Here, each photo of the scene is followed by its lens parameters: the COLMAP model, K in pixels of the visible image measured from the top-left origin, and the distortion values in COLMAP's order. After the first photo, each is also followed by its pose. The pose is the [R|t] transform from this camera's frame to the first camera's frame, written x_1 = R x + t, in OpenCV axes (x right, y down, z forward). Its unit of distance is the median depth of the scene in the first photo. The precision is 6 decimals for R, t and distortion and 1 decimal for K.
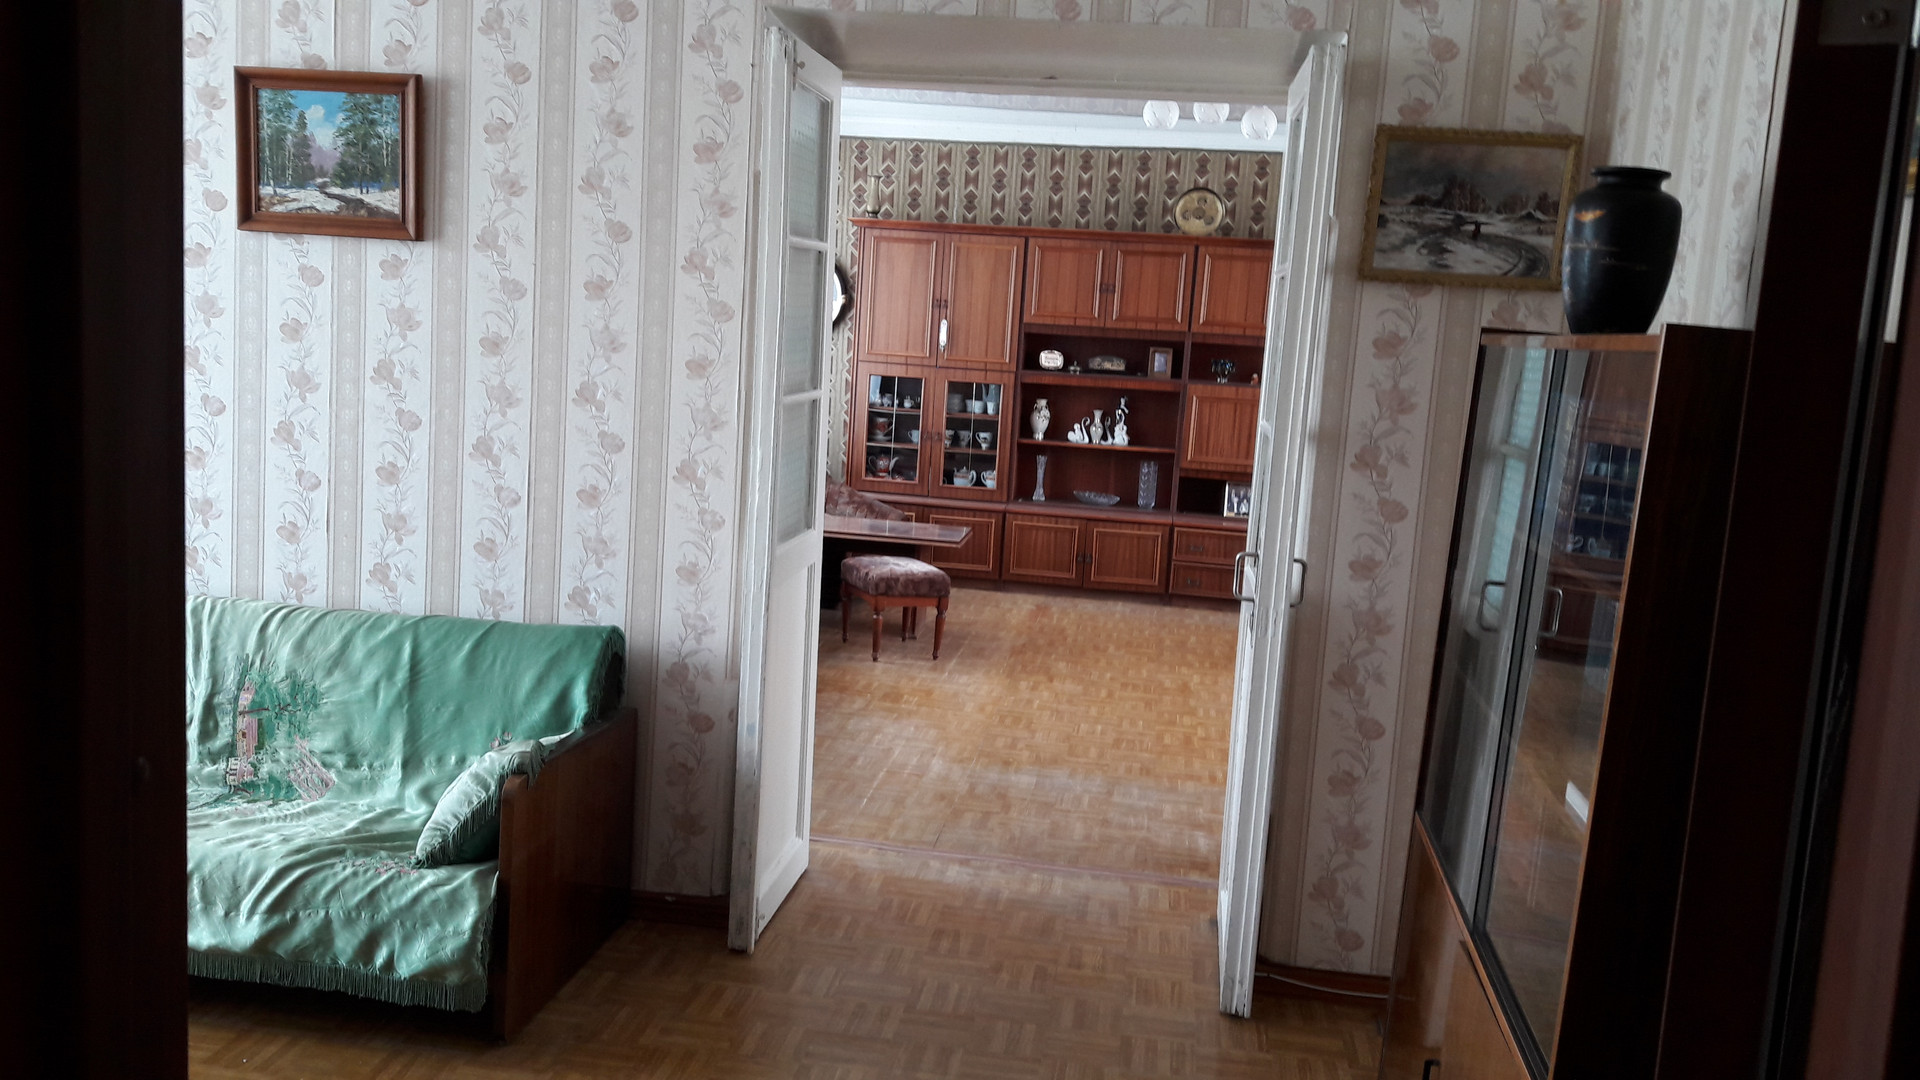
lens RADIAL K [[1642.1, 0, 944.0], [0, 1642.1, 527.7], [0, 0, 1]] dist [0.183506, -0.020827]
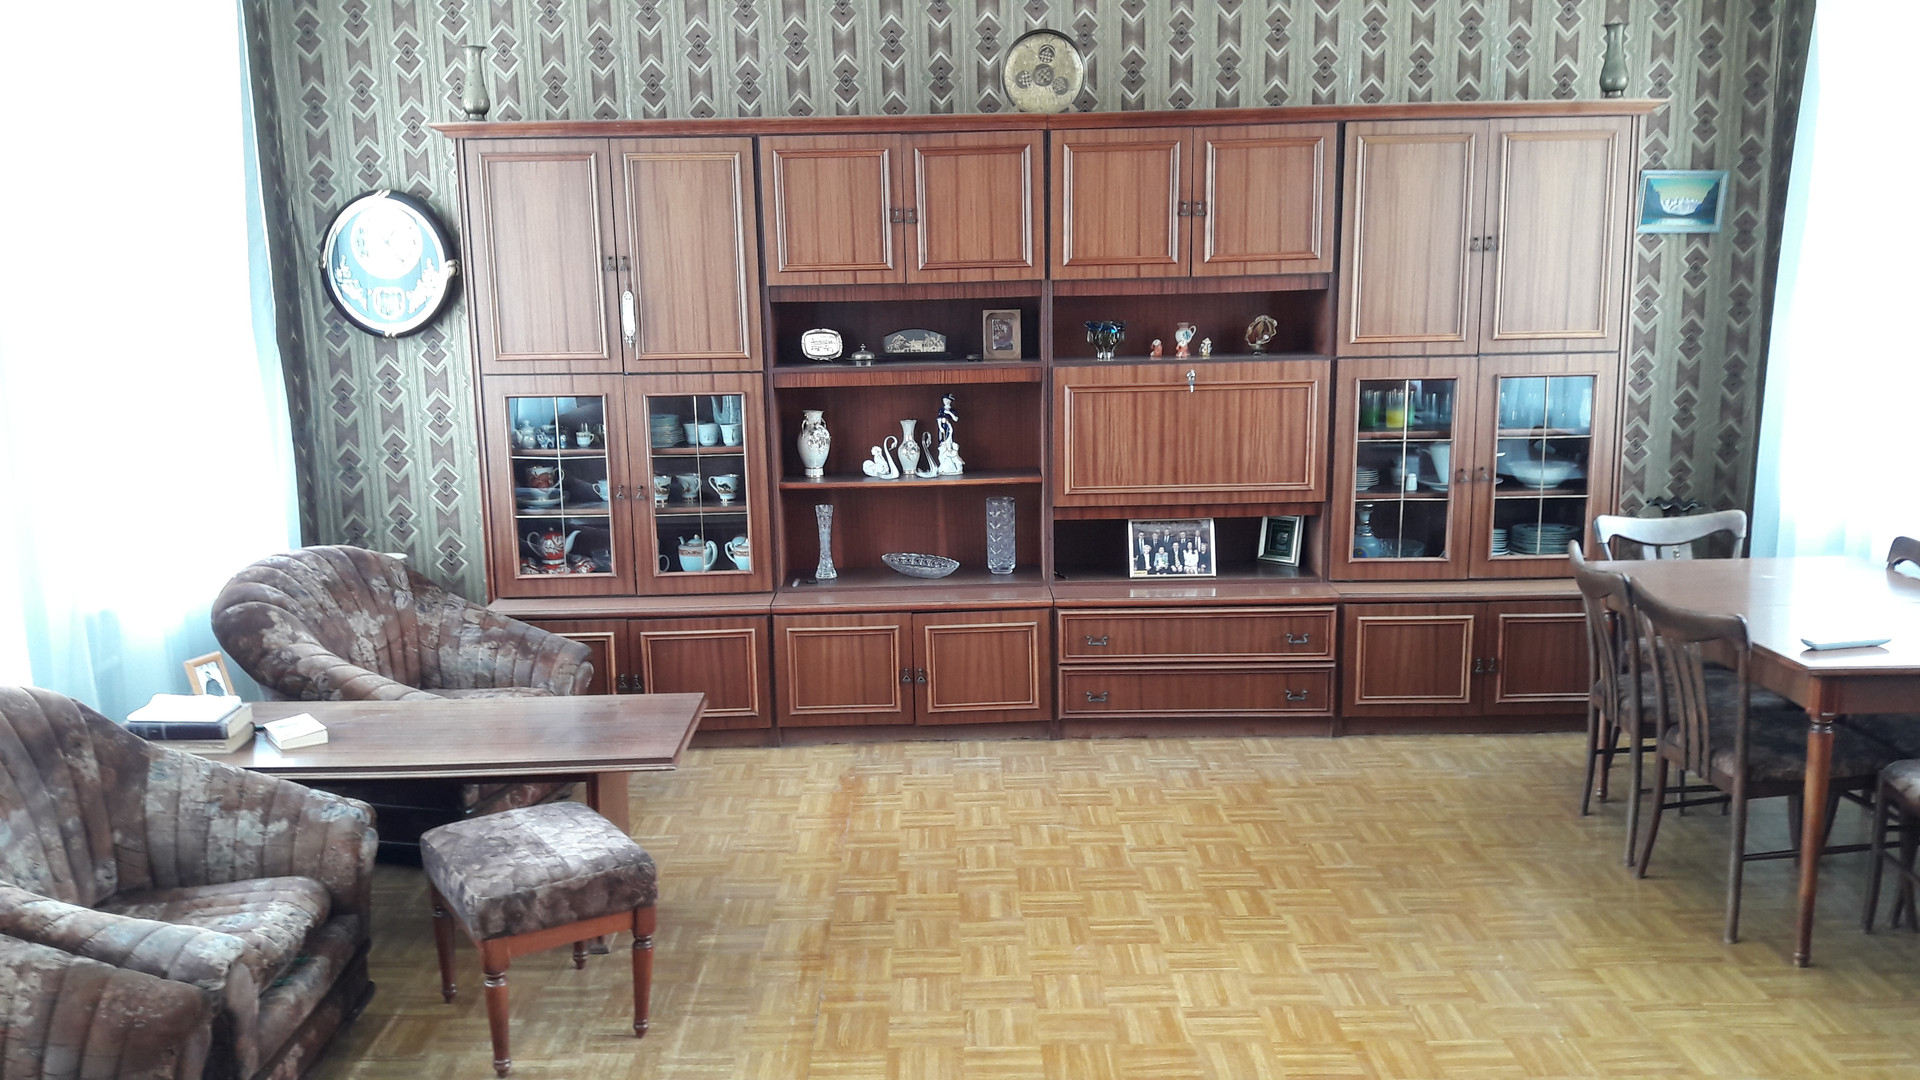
lens RADIAL K [[1642.1, 0, 968.4], [0, 1642.1, 539.8], [0, 0, 1]] dist [0.183506, -0.020827]
pose [[0.984370, -0.107917, 0.139177, 0.027300], [0.101754, 0.993518, 0.050684, -0.057581], [-0.143745, -0.035729, 0.988970, 0.406731]]
